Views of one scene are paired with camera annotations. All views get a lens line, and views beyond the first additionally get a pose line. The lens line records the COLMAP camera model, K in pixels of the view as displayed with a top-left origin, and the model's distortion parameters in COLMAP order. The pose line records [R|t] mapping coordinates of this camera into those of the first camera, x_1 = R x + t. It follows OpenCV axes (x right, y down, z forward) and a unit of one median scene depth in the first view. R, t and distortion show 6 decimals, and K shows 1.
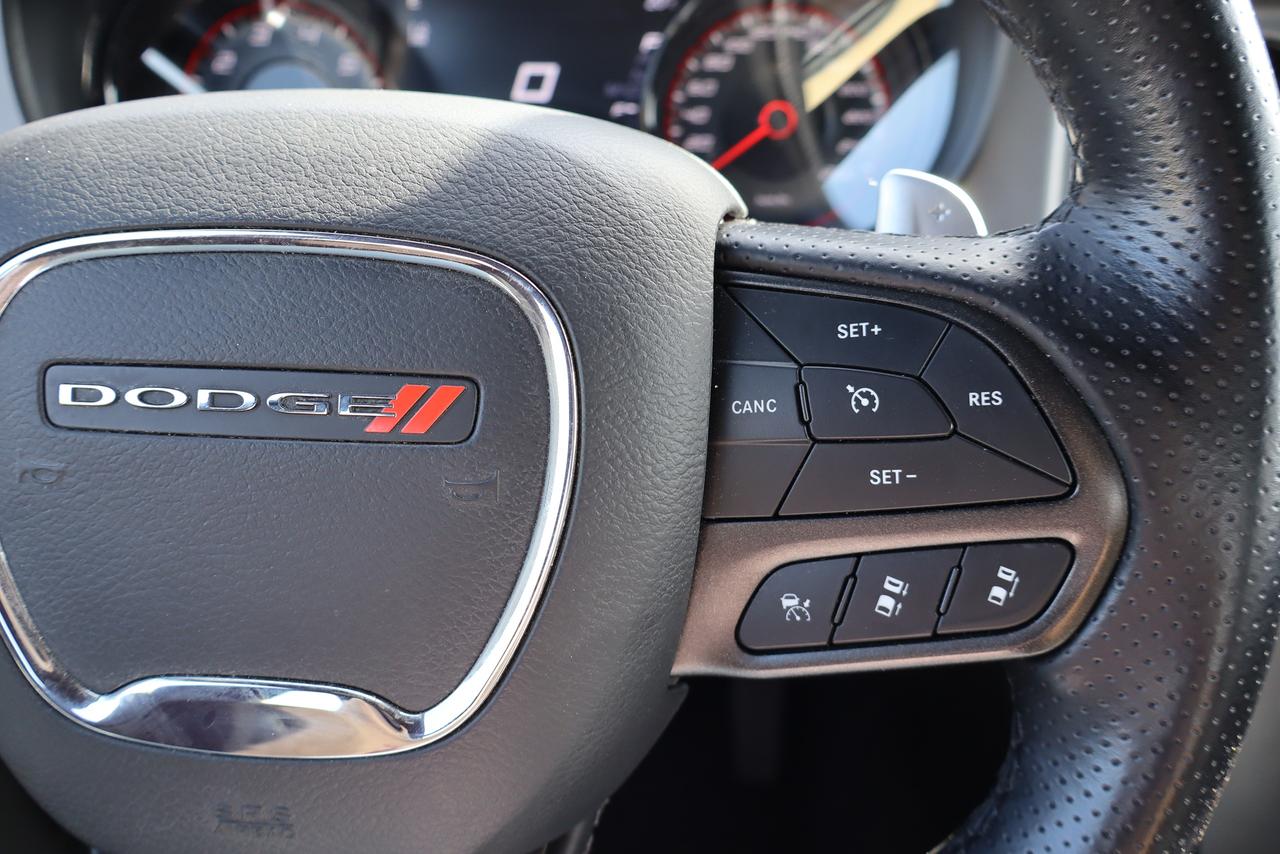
lens RADIAL K [[1082.4, 0, 640.0], [0, 1082.4, 427.0], [0, 0, 1]] dist [-0.017010, -0.002120]
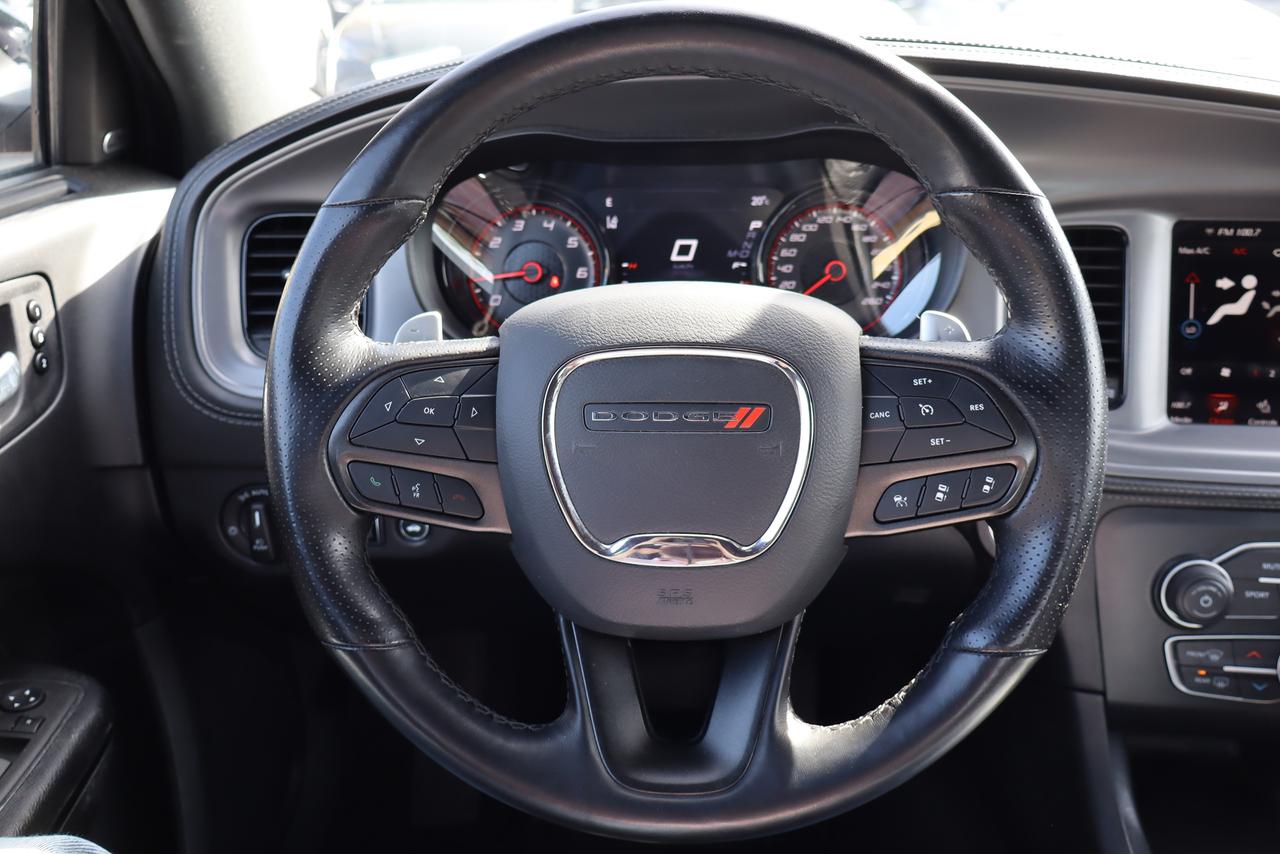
lens RADIAL K [[1082.4, 0, 640.0], [0, 1082.4, 427.0], [0, 0, 1]] dist [-0.017010, -0.002120]
pose [[0.999070, -0.027406, 0.033285, -0.512654], [0.030255, 0.995630, -0.088354, 0.206364], [-0.030719, 0.089279, 0.995533, -1.376093]]
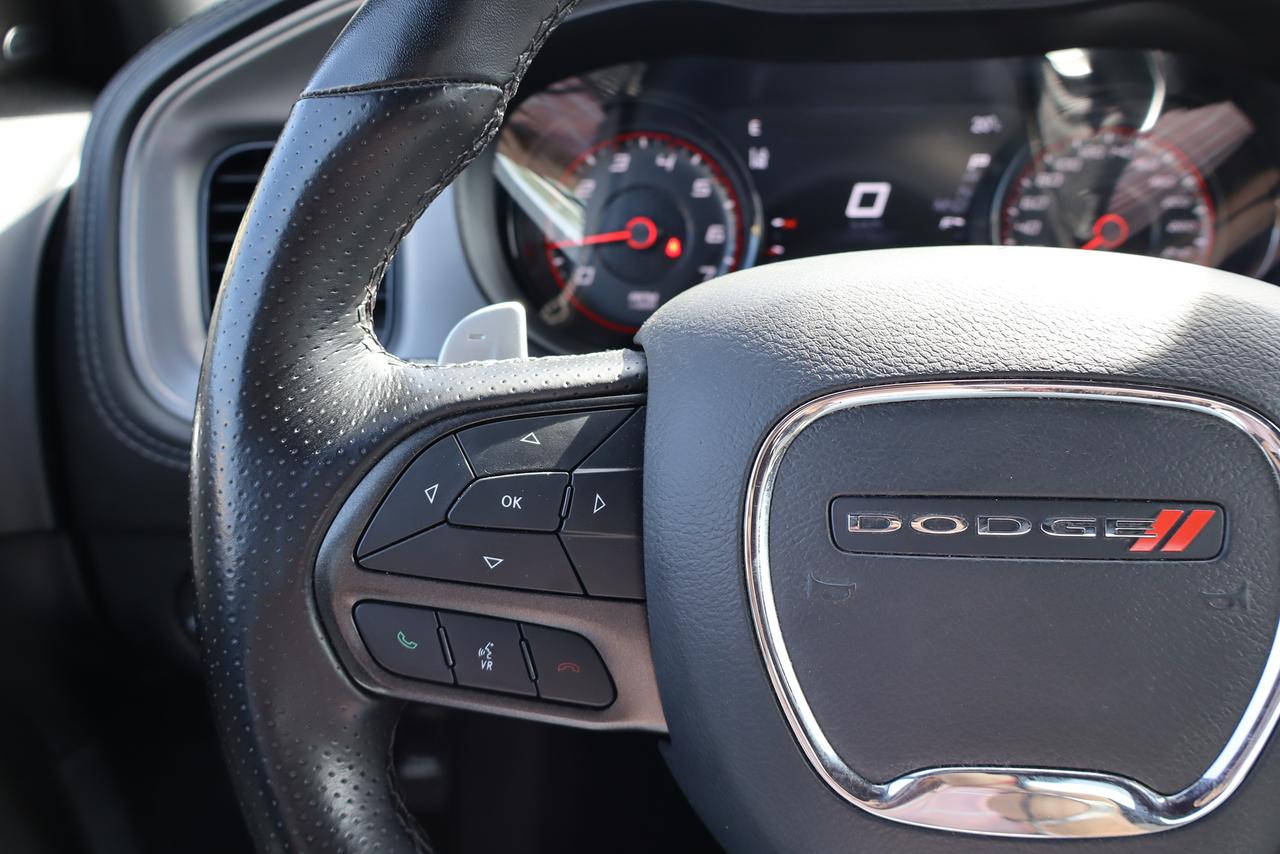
lens RADIAL K [[1095.0, 0, 640.0], [0, 1095.0, 427.0], [0, 0, 1]] dist [-0.013866, -0.002980]
pose [[0.999657, -0.025531, 0.005772, -0.766855], [0.025839, 0.997766, -0.061610, -0.068040], [-0.004186, 0.061738, 0.998084, -0.179302]]
